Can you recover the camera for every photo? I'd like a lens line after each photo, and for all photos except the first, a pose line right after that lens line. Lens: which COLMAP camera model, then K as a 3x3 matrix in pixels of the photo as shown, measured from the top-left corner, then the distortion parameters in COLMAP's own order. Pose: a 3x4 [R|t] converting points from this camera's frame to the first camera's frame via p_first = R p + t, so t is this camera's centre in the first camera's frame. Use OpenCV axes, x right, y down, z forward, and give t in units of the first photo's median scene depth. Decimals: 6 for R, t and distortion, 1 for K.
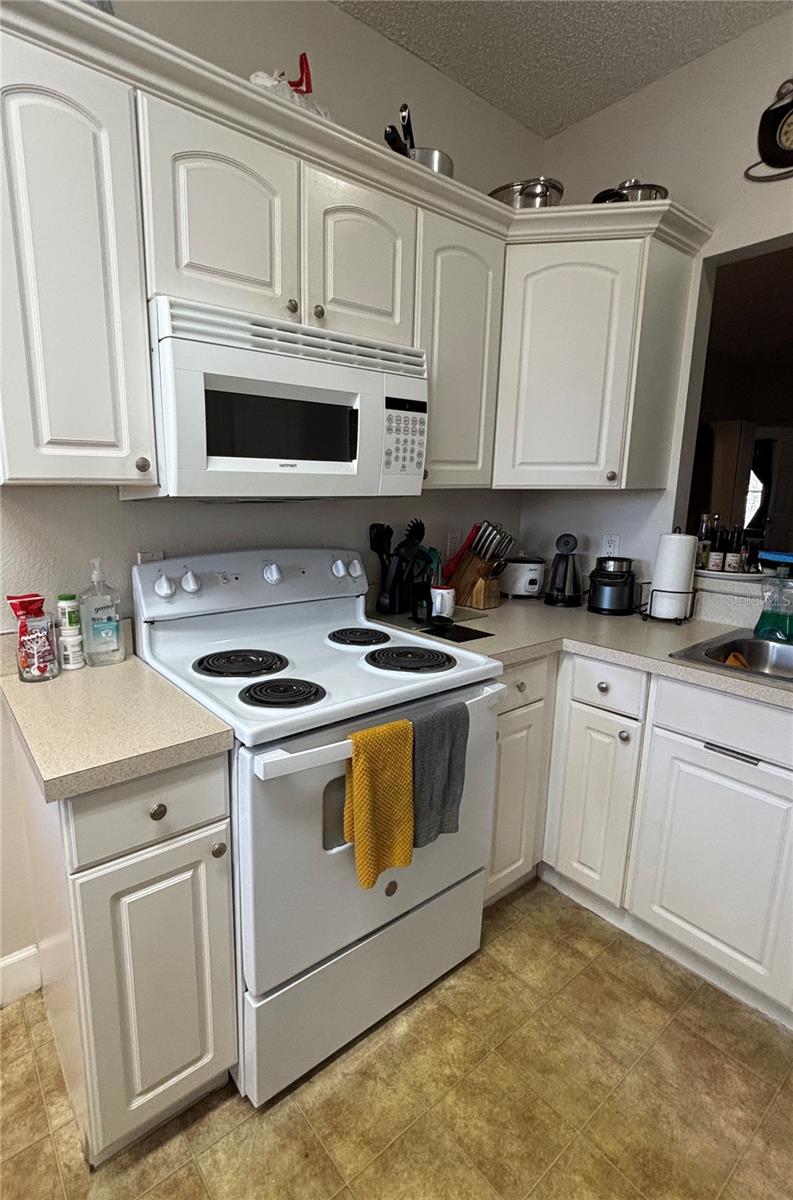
lens RADIAL K [[575.0, 0, 395.2], [0, 575.0, 600.6], [0, 0, 1]] dist [0.002264, 0.001397]
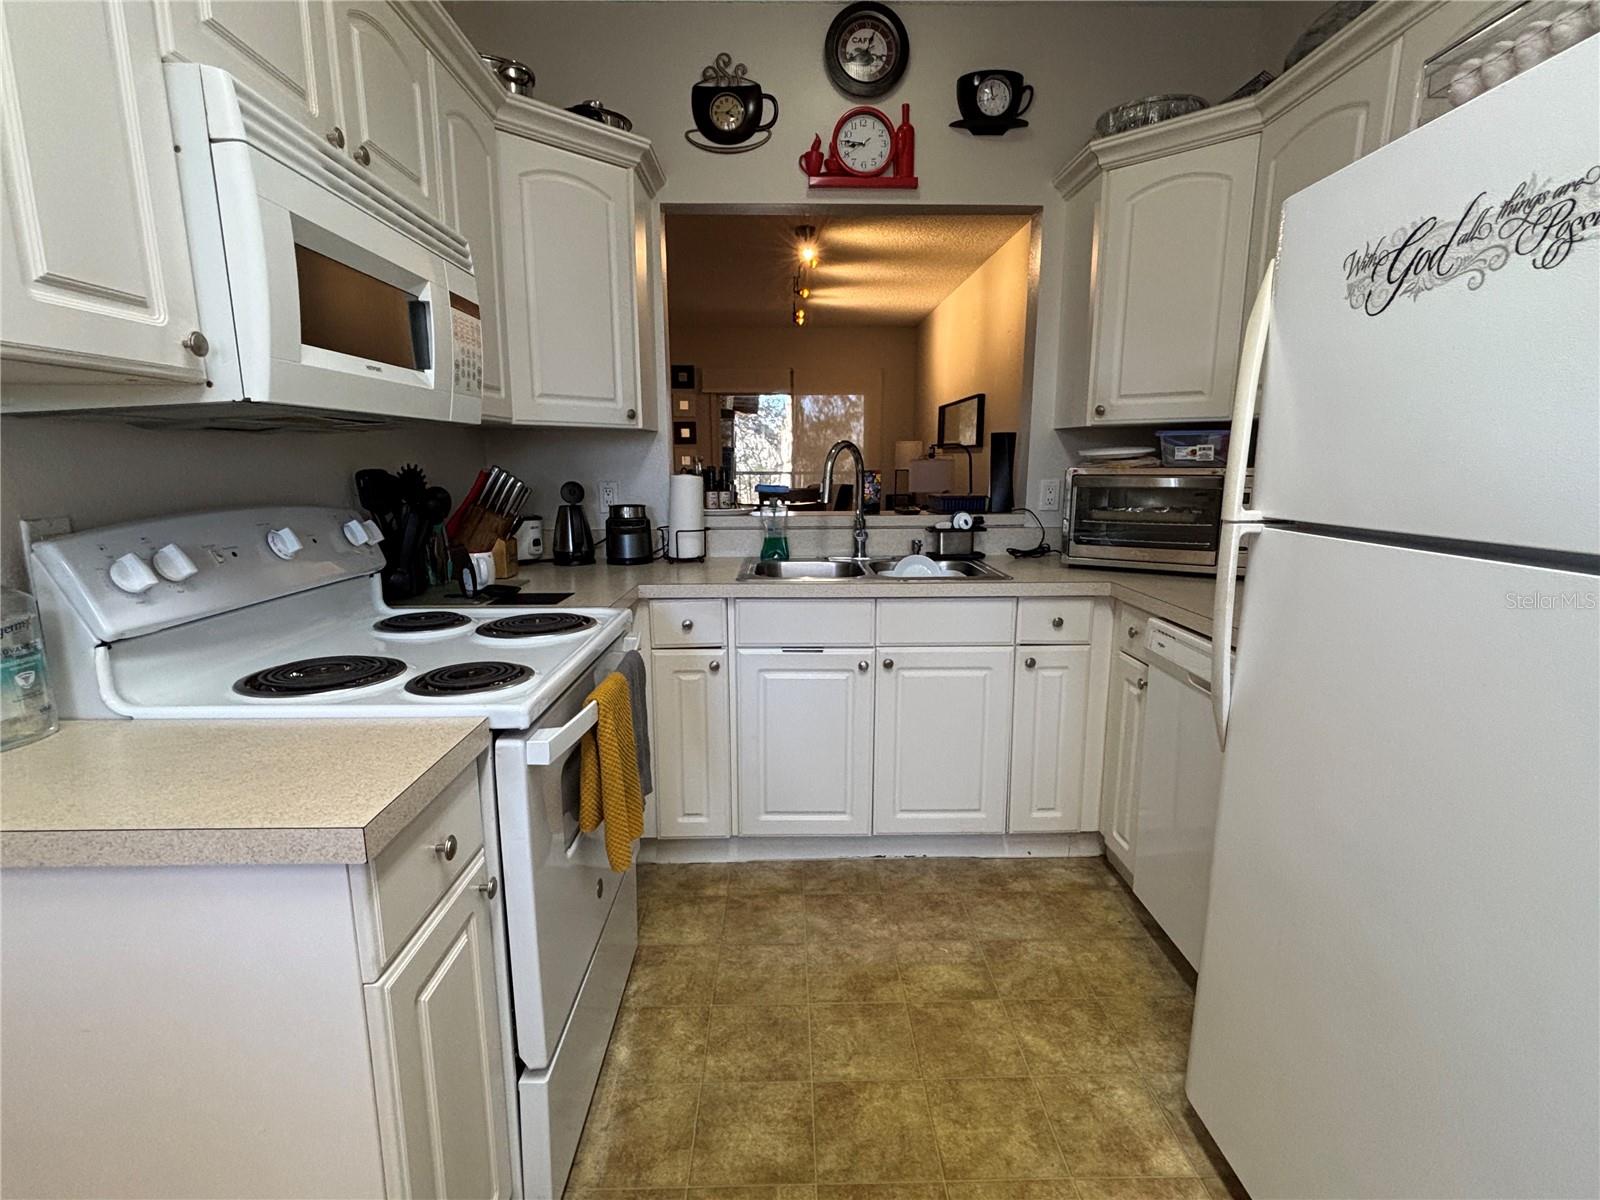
lens RADIAL K [[763.1, 0, 803.0], [0, 763.1, 603.0], [0, 0, 1]] dist [0.011509, -0.004313]
pose [[0.585529, -0.158341, 0.795037, -0.568535], [0.169001, 0.983032, 0.071316, 0.054565], [-0.792840, 0.092604, 0.602353, 0.050227]]
